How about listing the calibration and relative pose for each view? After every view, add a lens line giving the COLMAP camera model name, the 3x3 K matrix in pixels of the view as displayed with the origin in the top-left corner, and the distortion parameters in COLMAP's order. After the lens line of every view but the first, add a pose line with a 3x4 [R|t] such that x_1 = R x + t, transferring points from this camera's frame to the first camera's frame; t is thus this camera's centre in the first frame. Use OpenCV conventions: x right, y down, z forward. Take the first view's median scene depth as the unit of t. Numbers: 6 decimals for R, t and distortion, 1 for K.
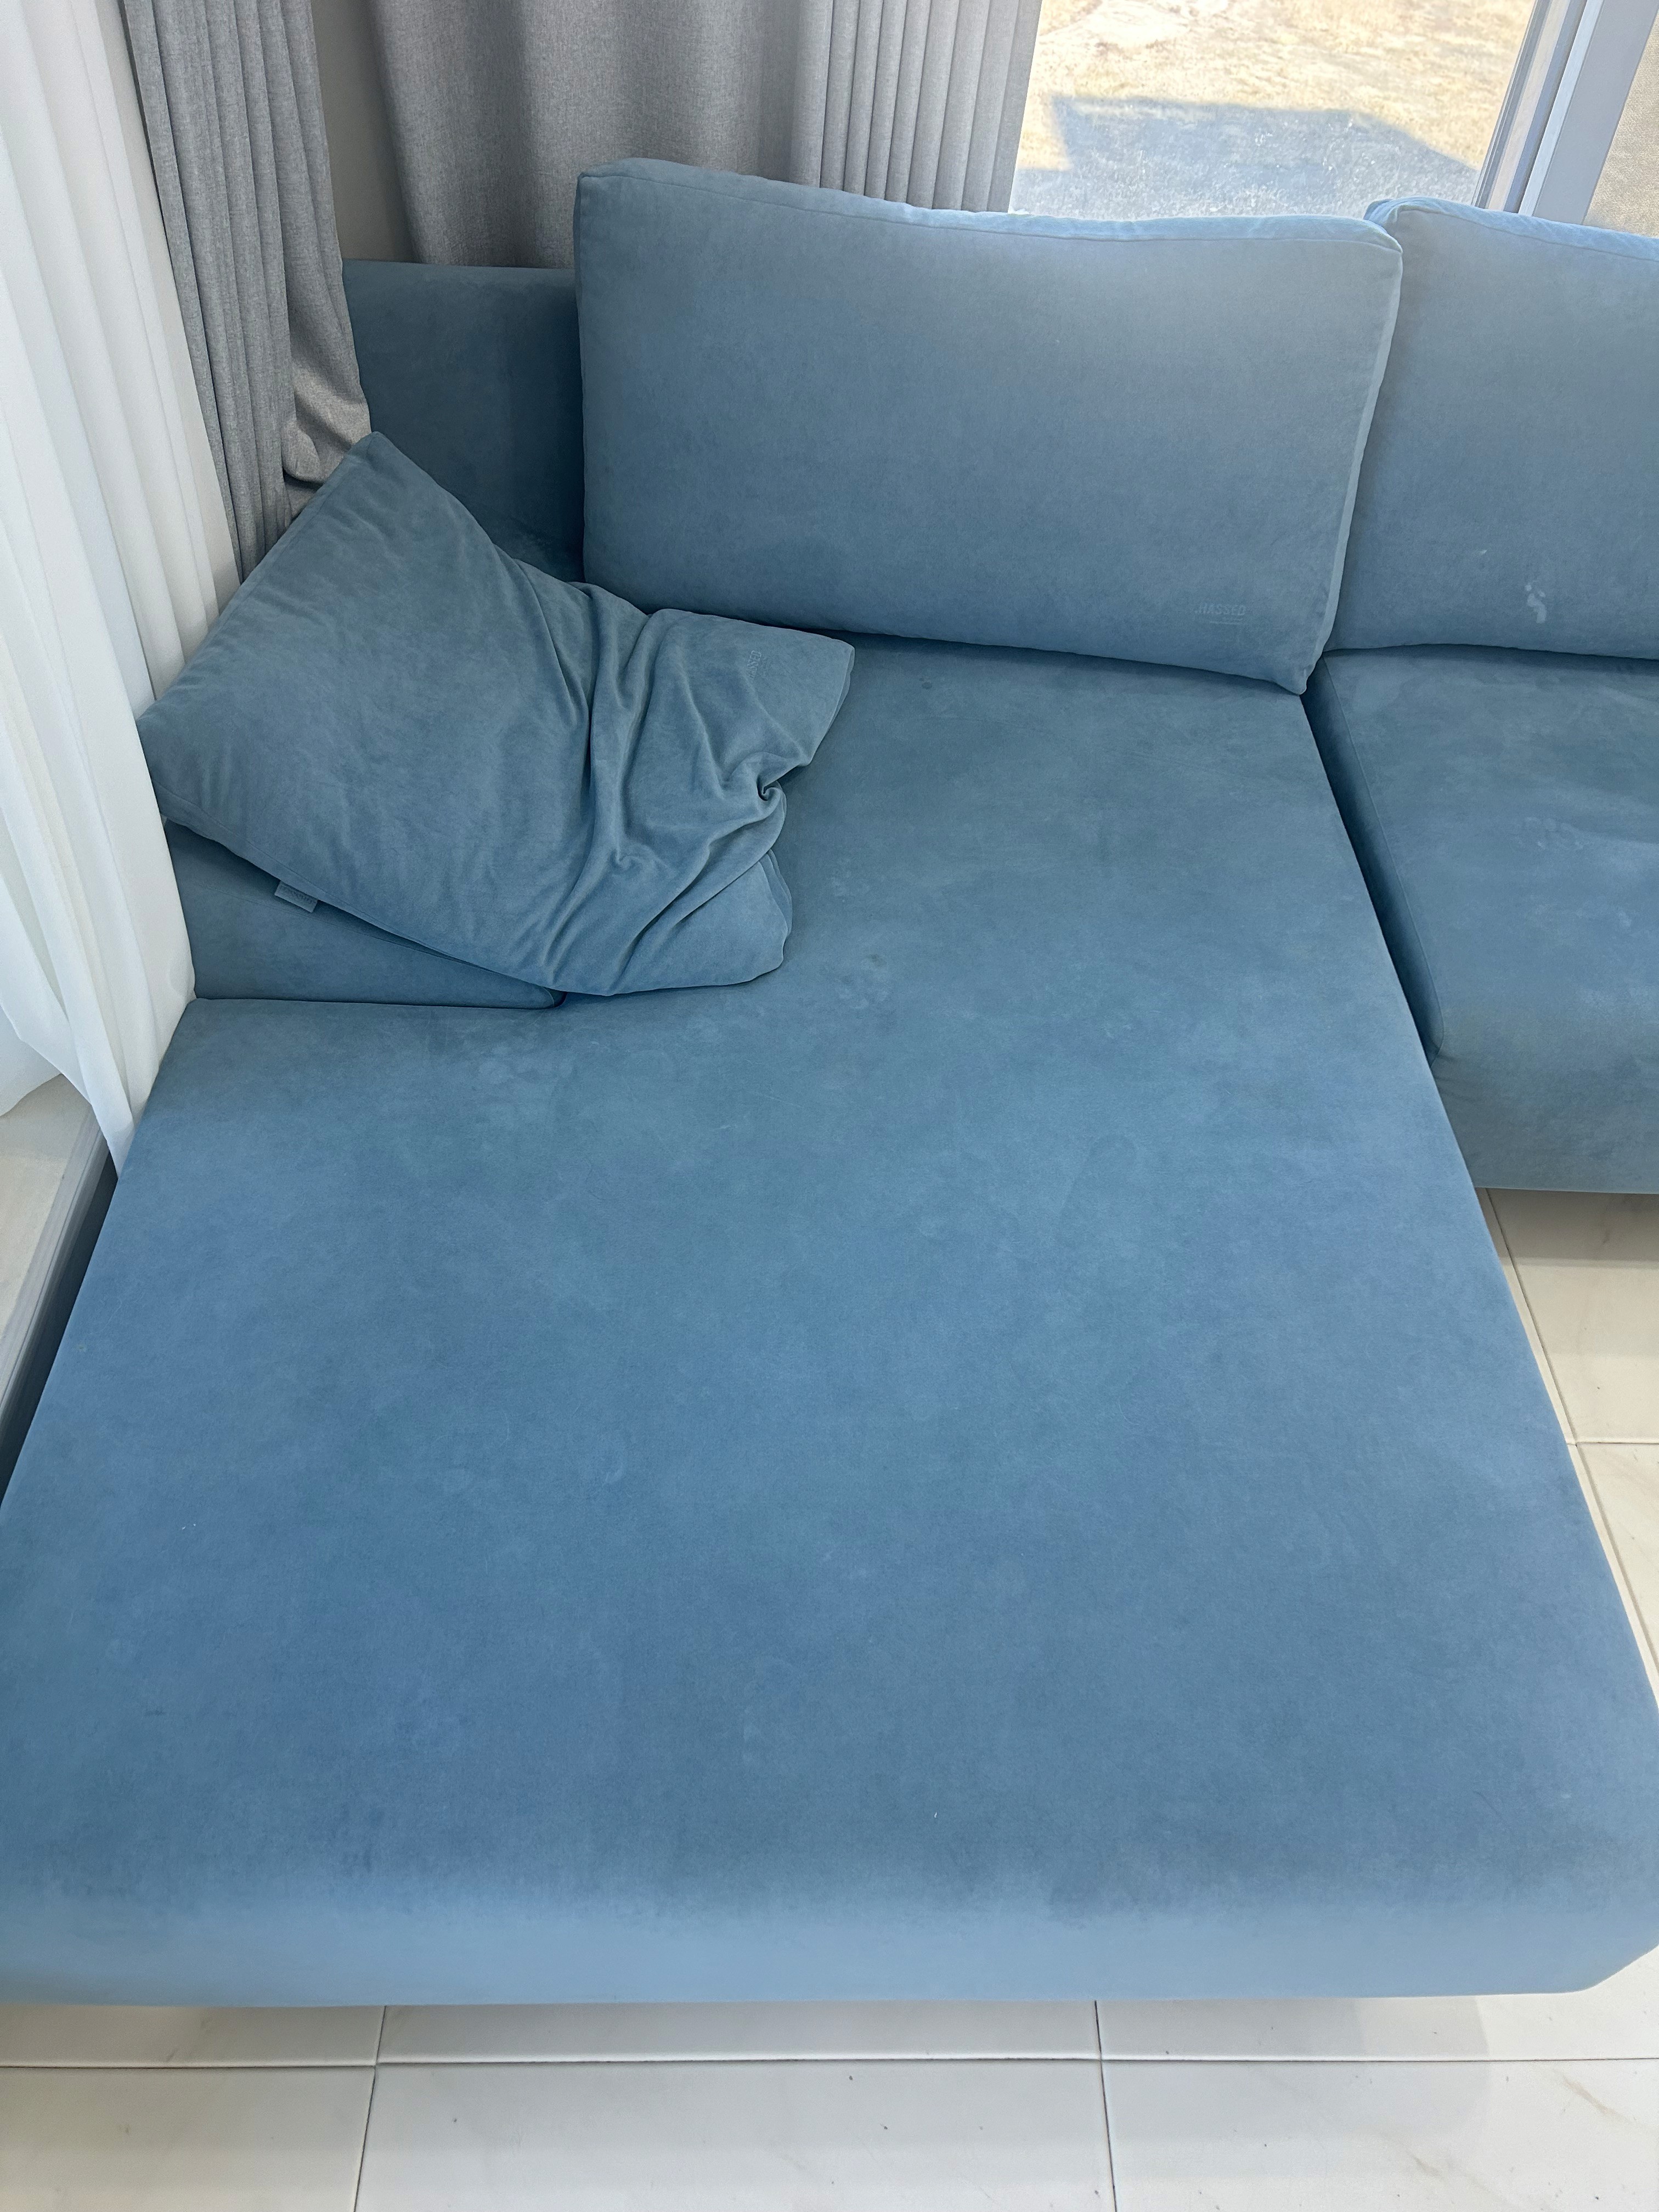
lens RADIAL K [[1692.4, 0, 830.7], [0, 1692.4, 1112.1], [0, 0, 1]] dist [0.045353, -0.036047]
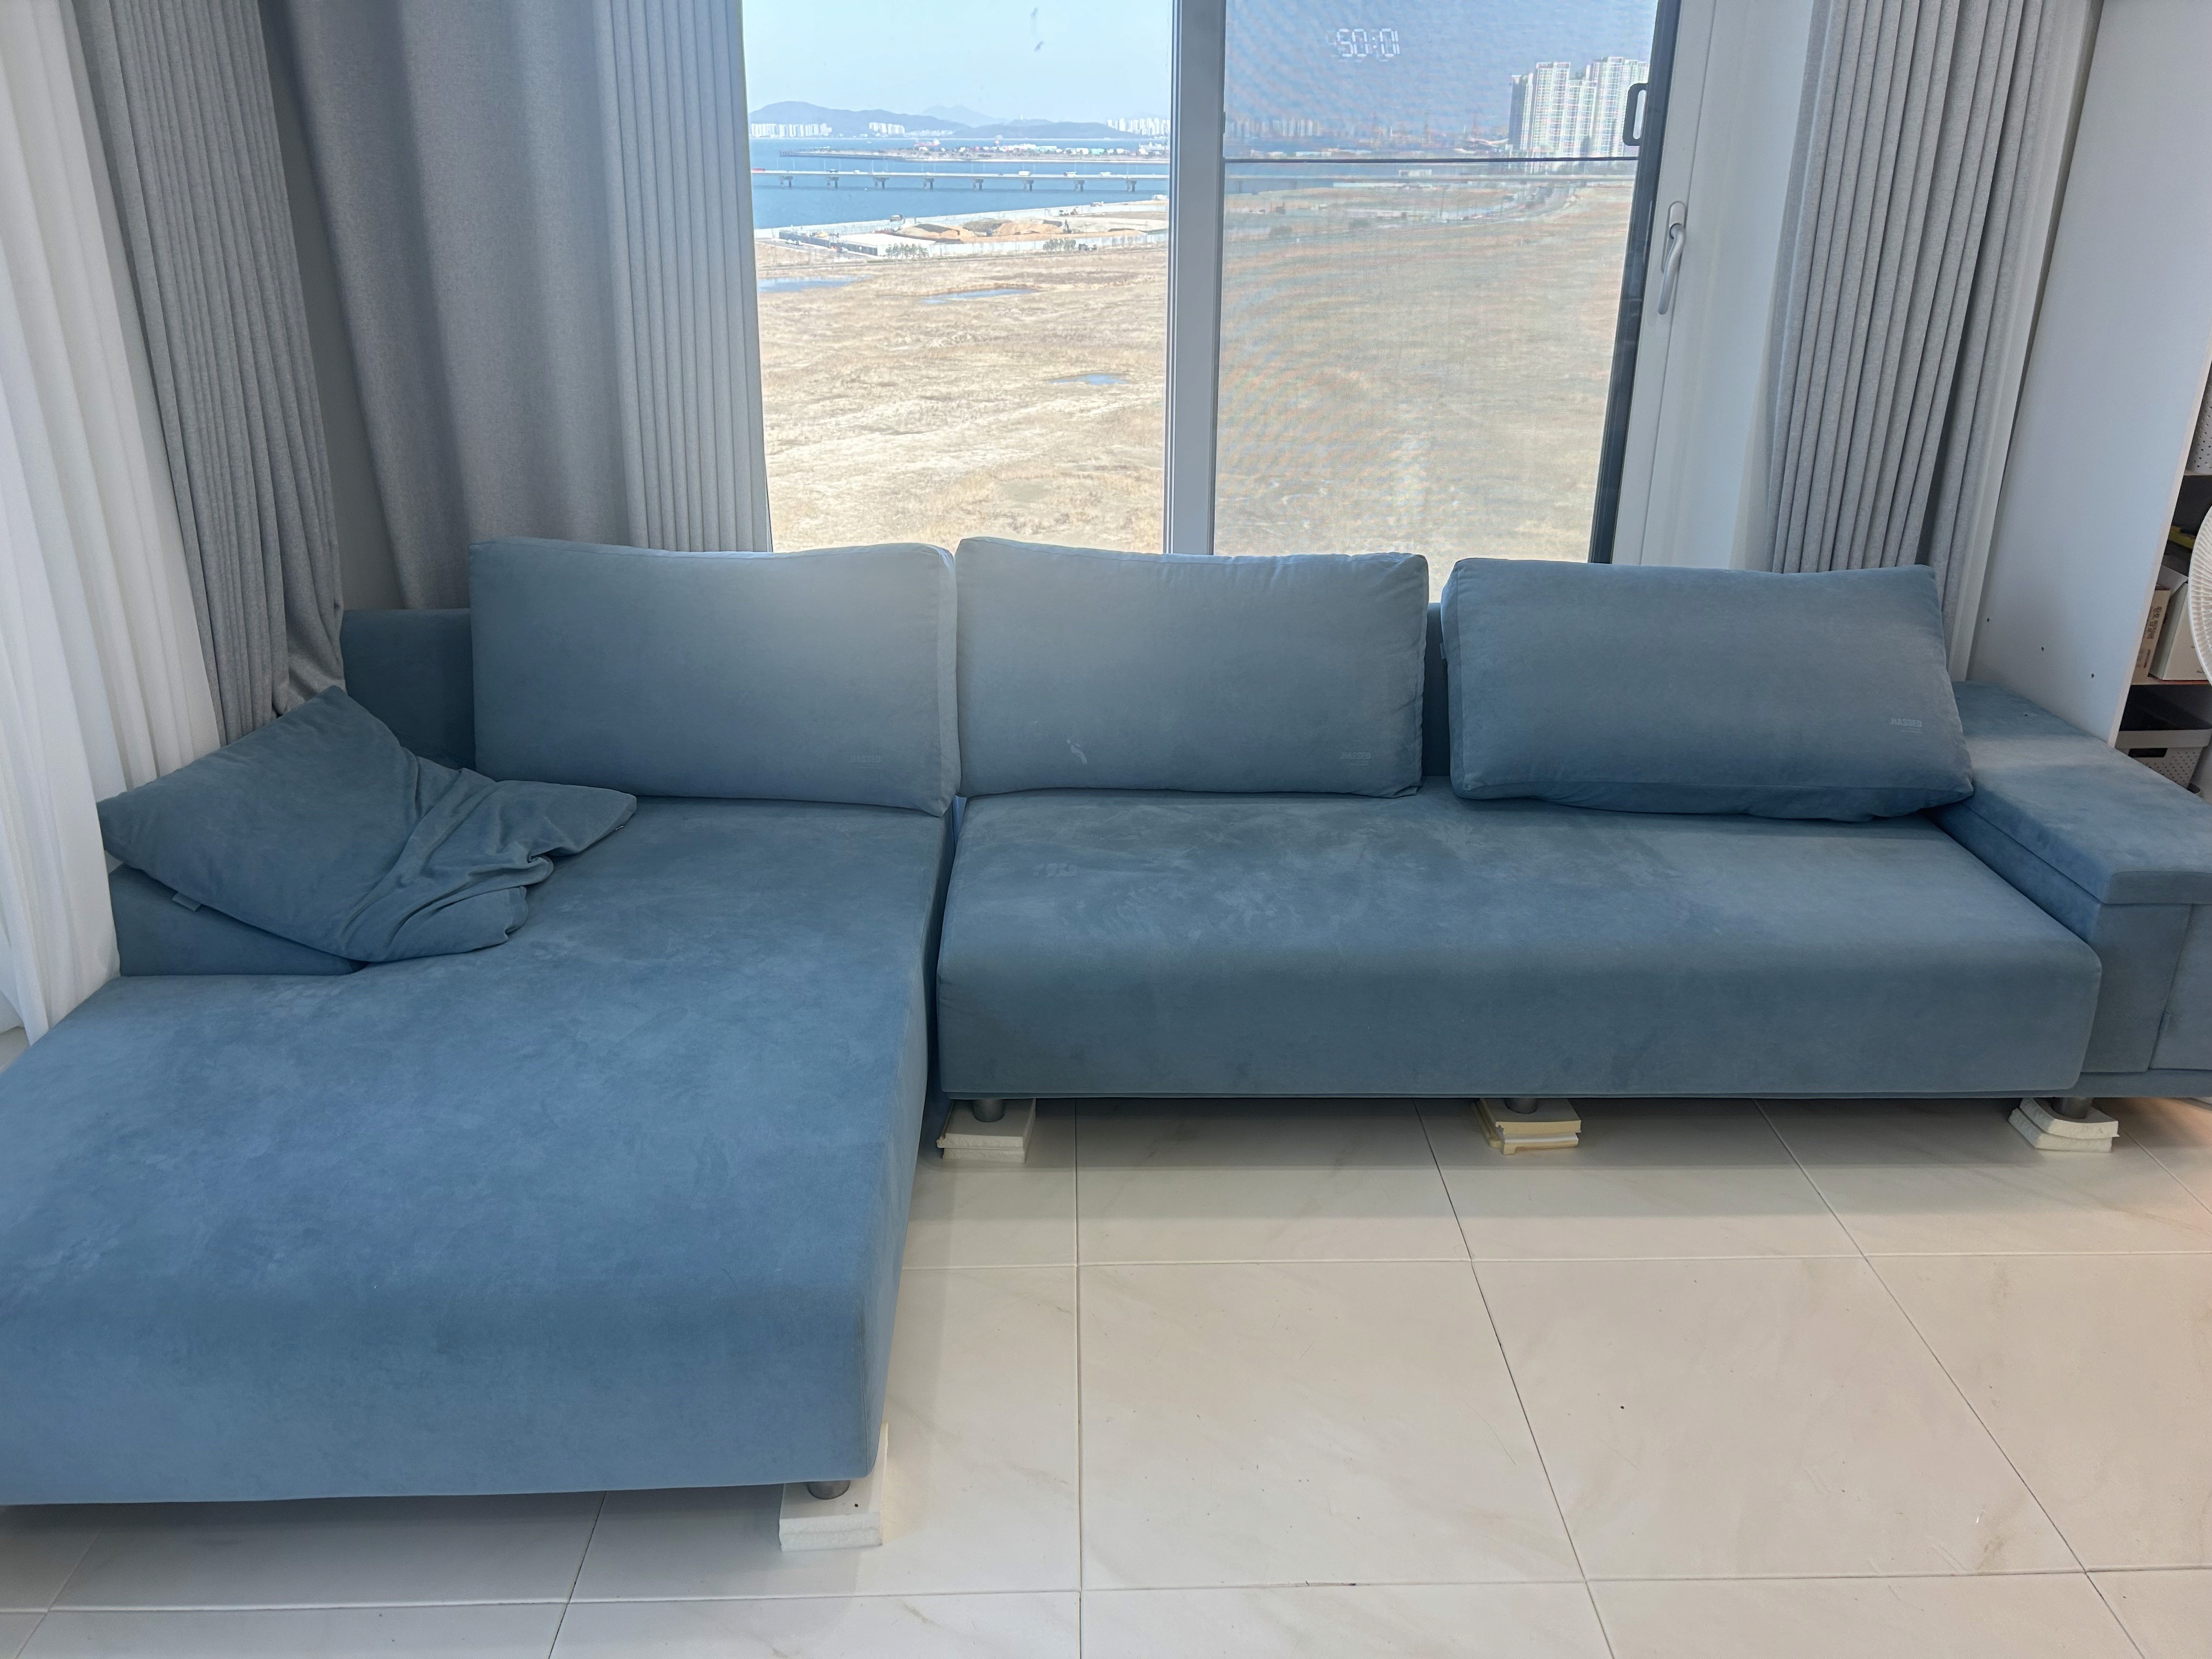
lens RADIAL K [[1692.4, 0, 1109.0], [0, 1692.4, 826.7], [0, 0, 1]] dist [0.045353, -0.036047]
pose [[0.998495, -0.052448, -0.016006, 0.504744], [0.040855, 0.906221, -0.420826, 0.451974], [0.036577, 0.419539, 0.907000, -0.401087]]
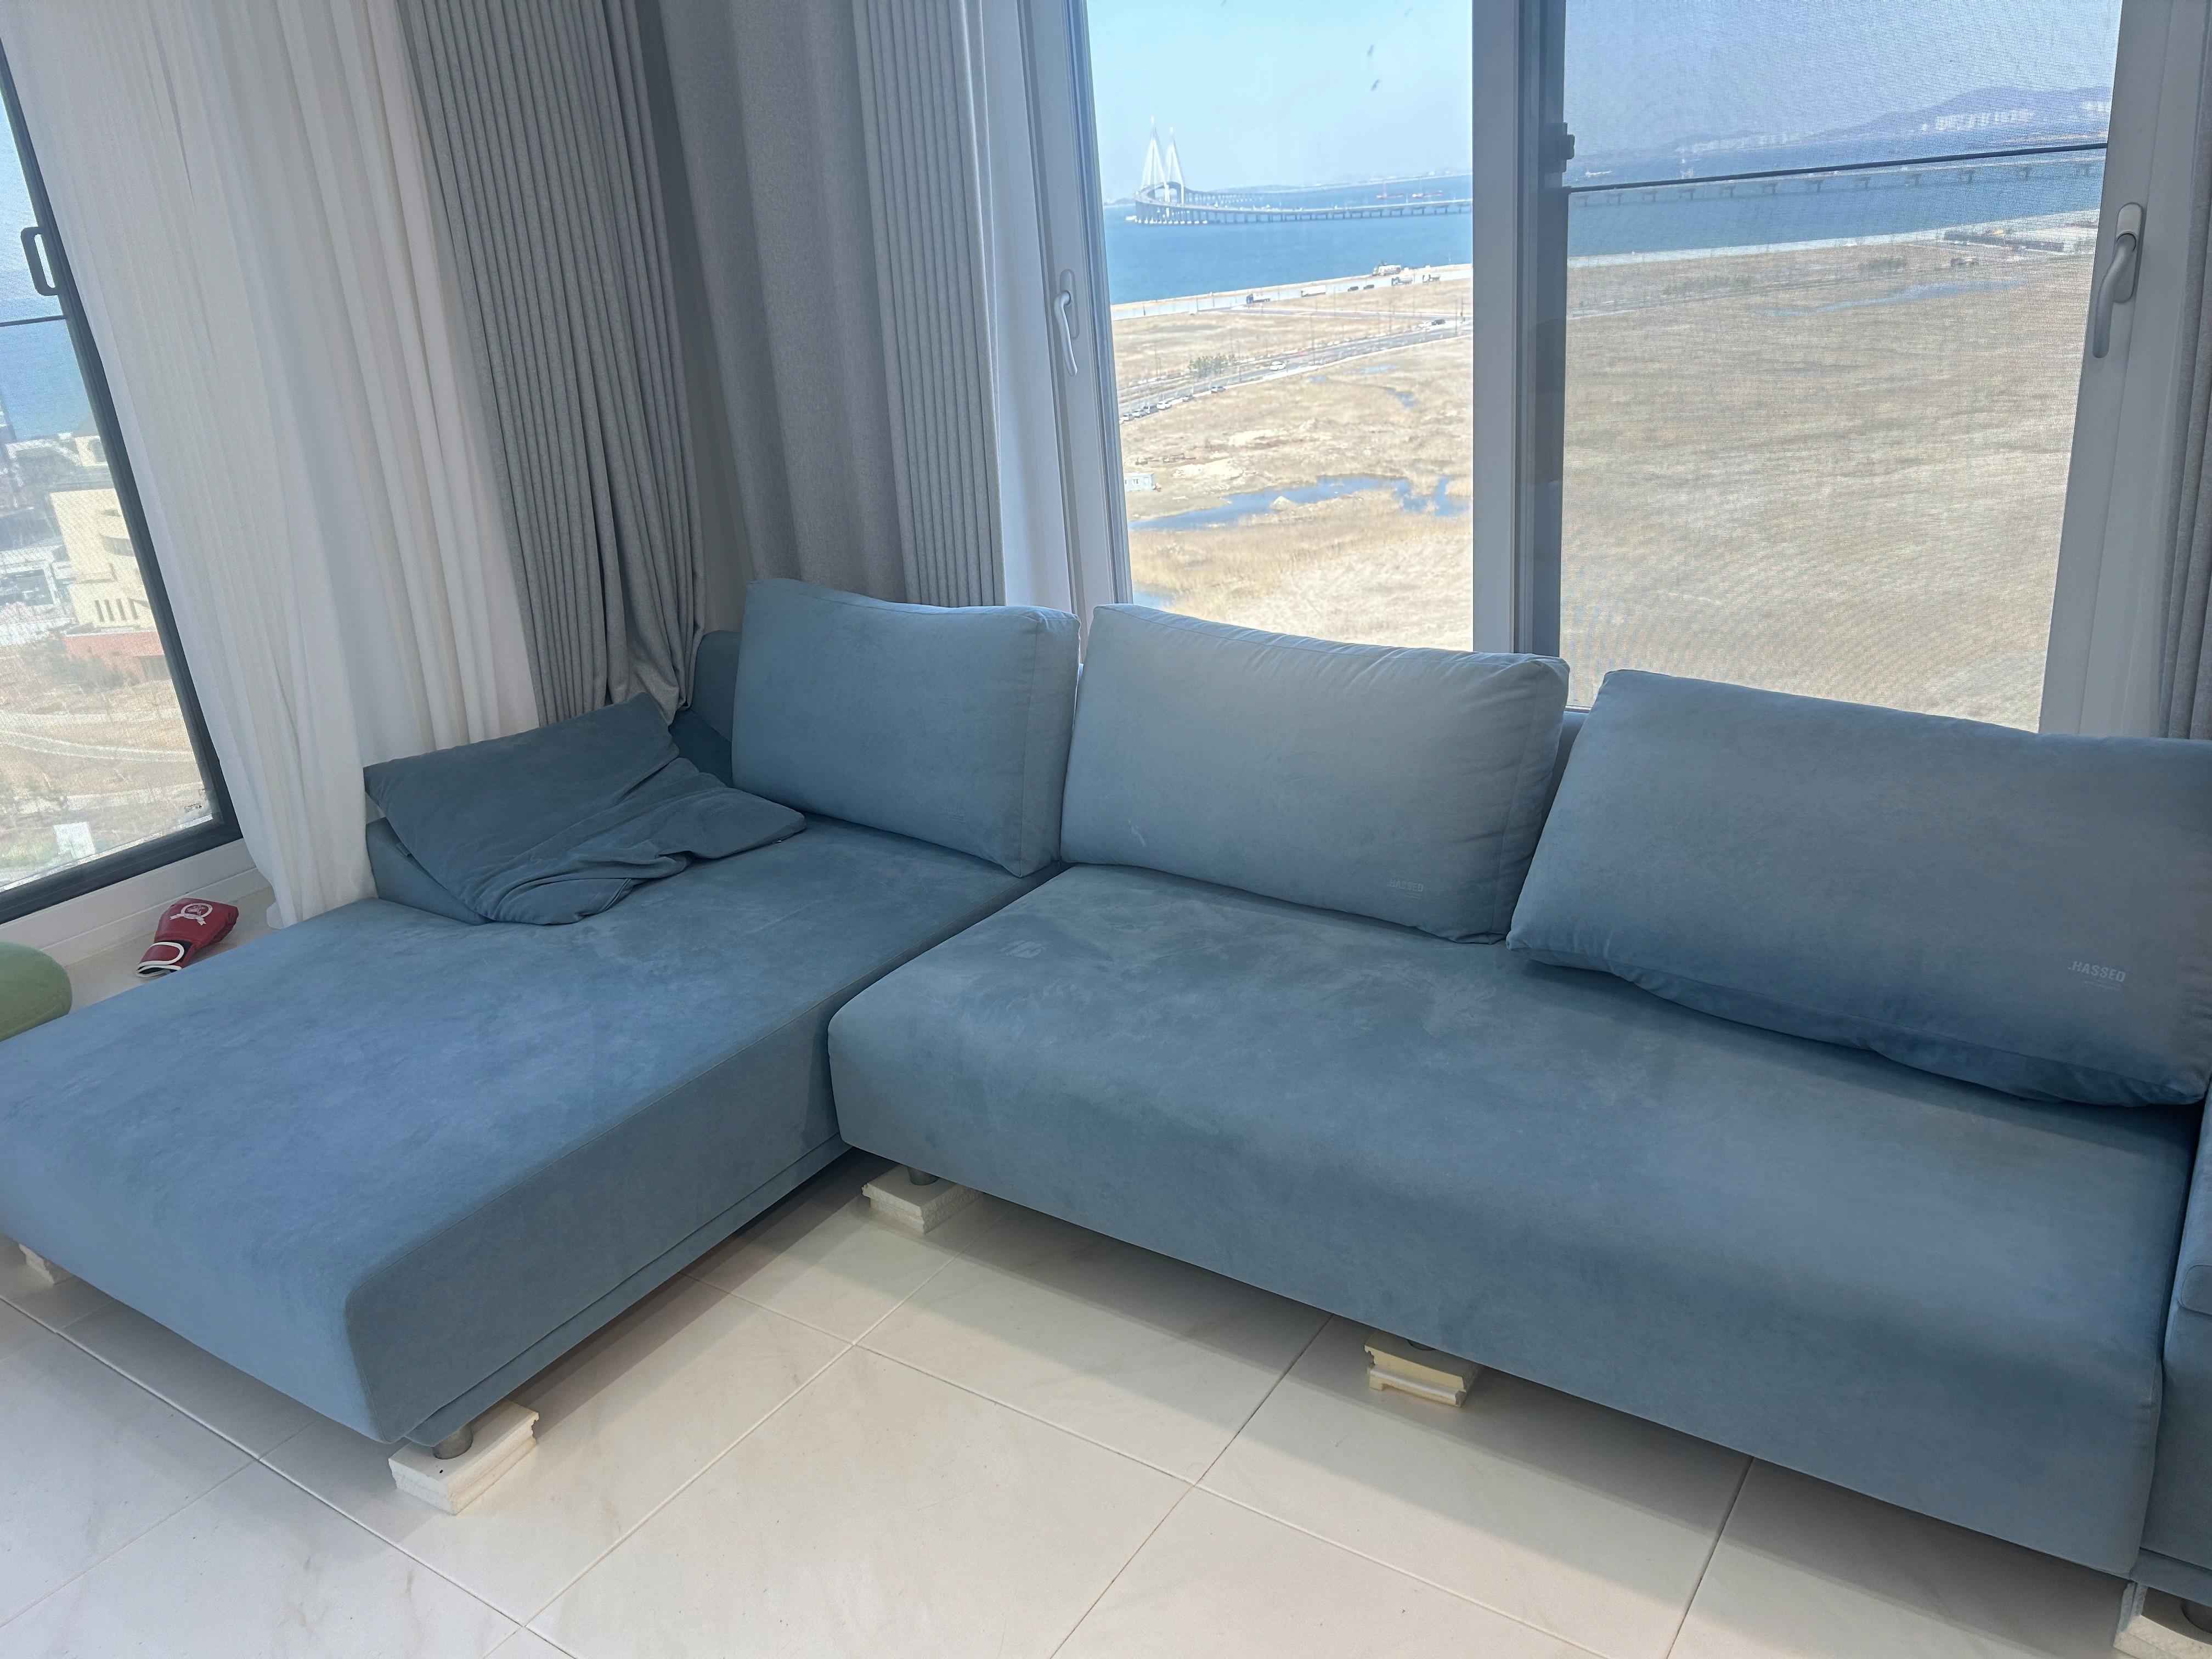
lens RADIAL K [[1692.4, 0, 1105.9], [0, 1692.4, 815.7], [0, 0, 1]] dist [0.045353, -0.036047]
pose [[0.806883, 0.087585, -0.584182, 1.361425], [-0.340549, 0.877033, -0.338880, 0.214944], [0.482666, 0.472379, 0.737490, -0.114357]]
